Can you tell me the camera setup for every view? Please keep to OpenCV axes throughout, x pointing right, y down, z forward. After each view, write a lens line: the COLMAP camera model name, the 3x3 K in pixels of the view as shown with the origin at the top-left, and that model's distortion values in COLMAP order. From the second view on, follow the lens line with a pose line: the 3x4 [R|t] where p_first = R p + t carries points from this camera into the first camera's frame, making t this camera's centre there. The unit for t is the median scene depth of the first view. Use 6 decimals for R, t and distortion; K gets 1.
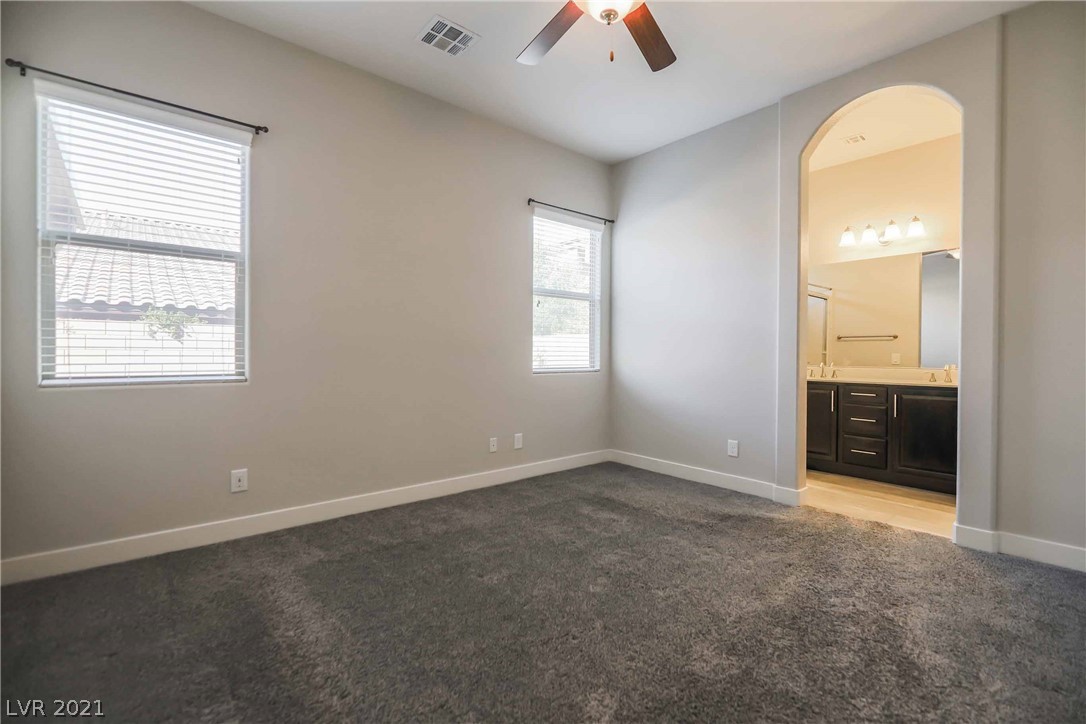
lens RADIAL K [[480.2, 0, 541.5], [0, 480.2, 356.3], [0, 0, 1]] dist [-0.000661, -0.000540]
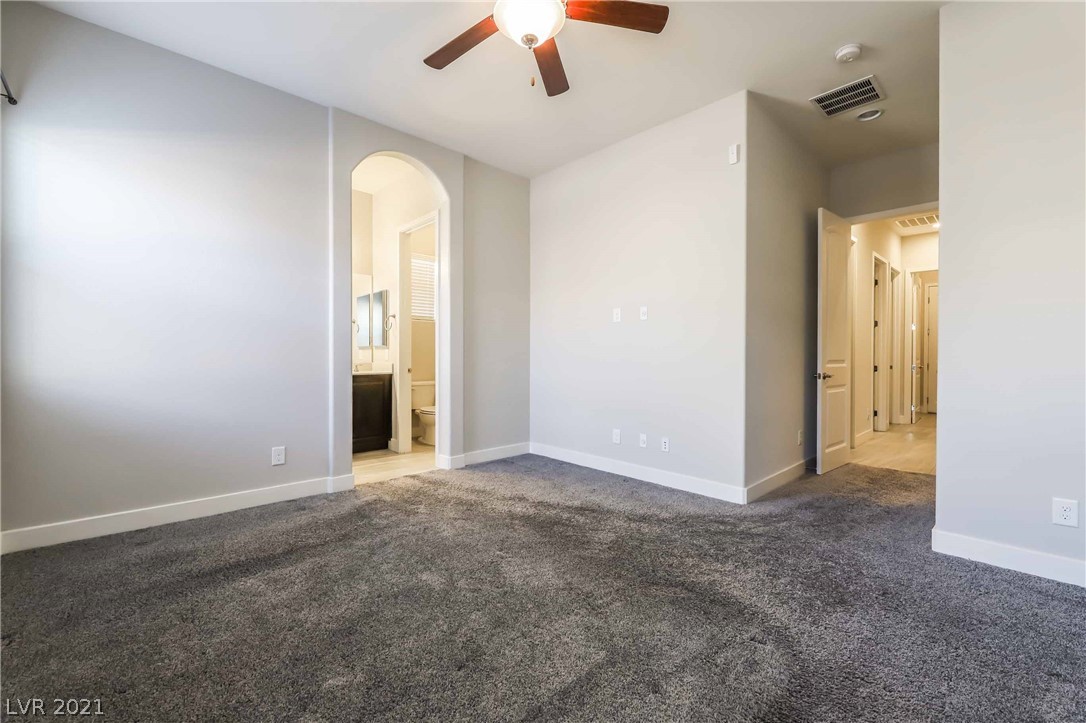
lens RADIAL K [[480.2, 0, 541.5], [0, 480.2, 355.8], [0, 0, 1]] dist [-0.000661, -0.000540]
pose [[-0.050848, -0.017709, 0.998549, -0.593417], [0.003284, 0.999834, 0.017899, -0.011380], [-0.998701, 0.004189, -0.050781, 0.629444]]
